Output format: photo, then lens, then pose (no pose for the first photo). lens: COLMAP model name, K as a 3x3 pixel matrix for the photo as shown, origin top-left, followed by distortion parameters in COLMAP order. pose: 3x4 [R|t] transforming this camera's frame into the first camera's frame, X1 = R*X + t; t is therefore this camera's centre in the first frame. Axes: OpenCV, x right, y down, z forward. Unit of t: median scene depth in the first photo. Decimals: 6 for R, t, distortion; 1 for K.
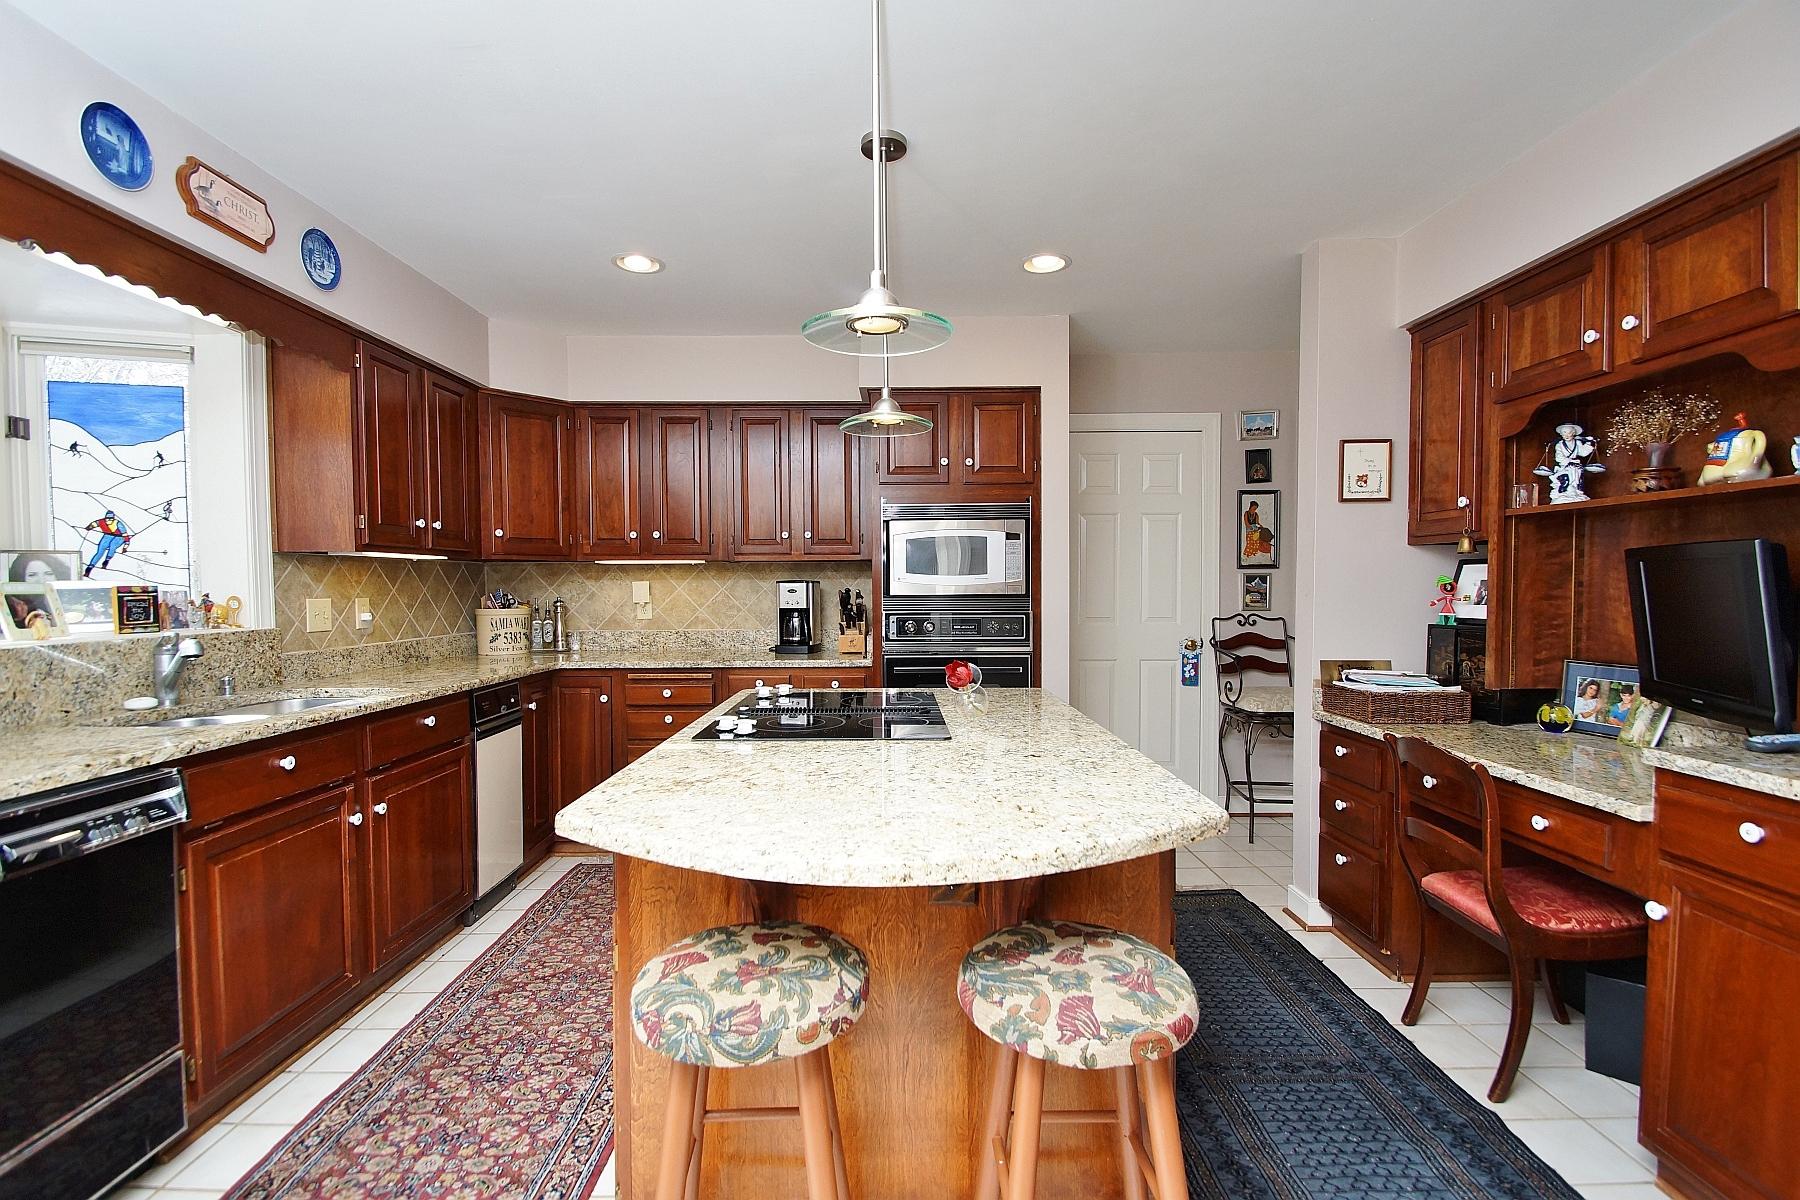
lens RADIAL K [[795.5, 0, 891.3], [0, 795.5, 611.3], [0, 0, 1]] dist [0.018908, -0.019920]
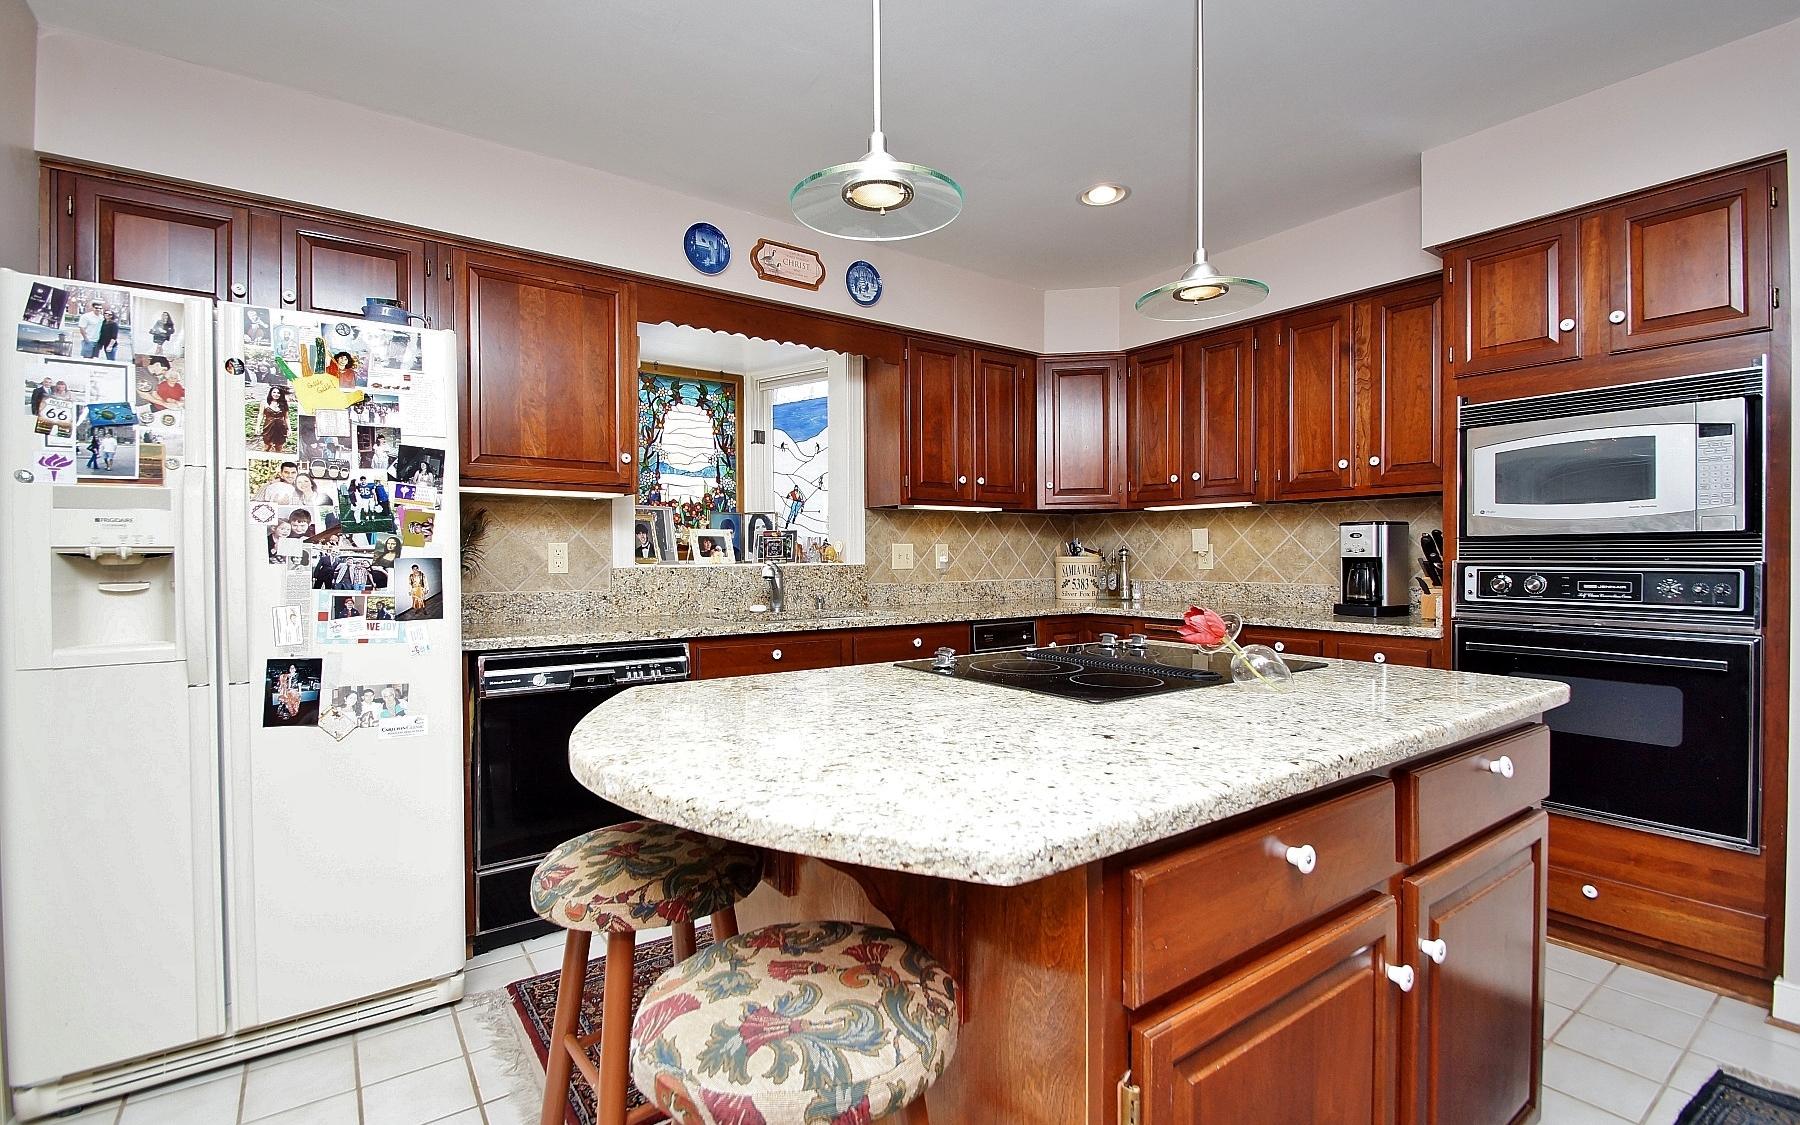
lens RADIAL K [[795.8, 0, 891.8], [0, 795.8, 562.5], [0, 0, 1]] dist [-0.003414, -0.000849]
pose [[0.583828, 0.010975, -0.811803, 0.375333], [-0.025071, 0.999675, -0.004516, 0.024690], [0.811490, 0.022989, 0.583914, 0.274182]]
